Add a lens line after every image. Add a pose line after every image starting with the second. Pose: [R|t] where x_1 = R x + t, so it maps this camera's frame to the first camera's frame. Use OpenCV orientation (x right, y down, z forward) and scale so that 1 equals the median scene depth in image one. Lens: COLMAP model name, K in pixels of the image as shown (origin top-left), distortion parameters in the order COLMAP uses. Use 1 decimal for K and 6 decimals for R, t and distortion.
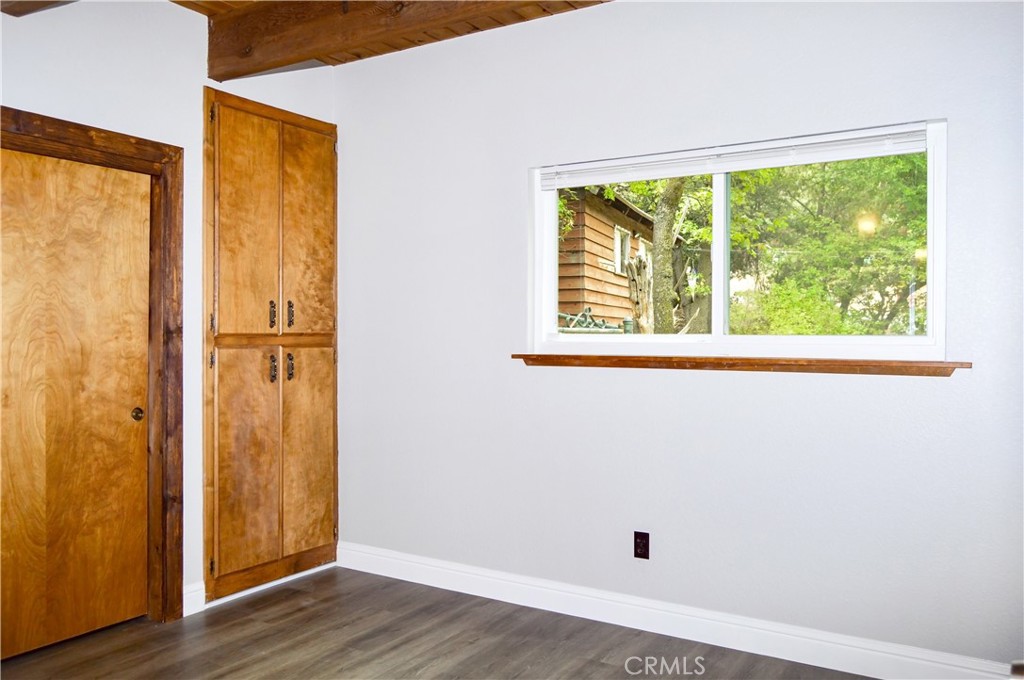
lens RADIAL K [[818.6, 0, 511.3], [0, 818.6, 335.4], [0, 0, 1]] dist [-0.017019, 0.007487]
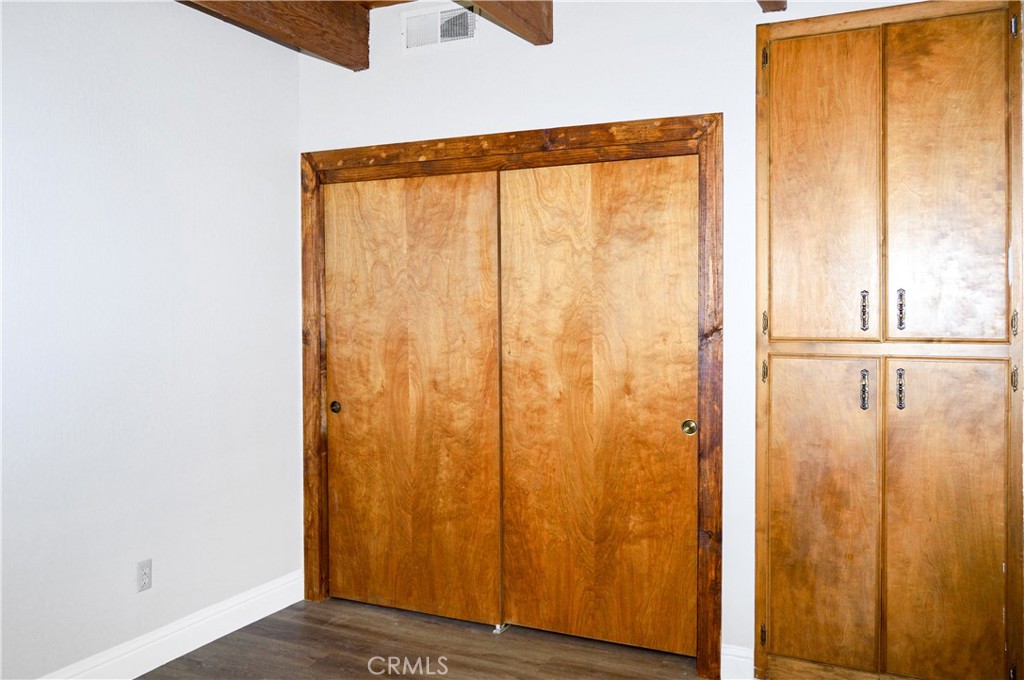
lens RADIAL K [[818.6, 0, 503.3], [0, 818.6, 312.0], [0, 0, 1]] dist [-0.017019, 0.007487]
pose [[0.117268, -0.007426, -0.993073, 0.407898], [-0.002704, 0.999966, -0.007797, -0.021023], [0.993097, 0.003600, 0.117244, 0.707977]]
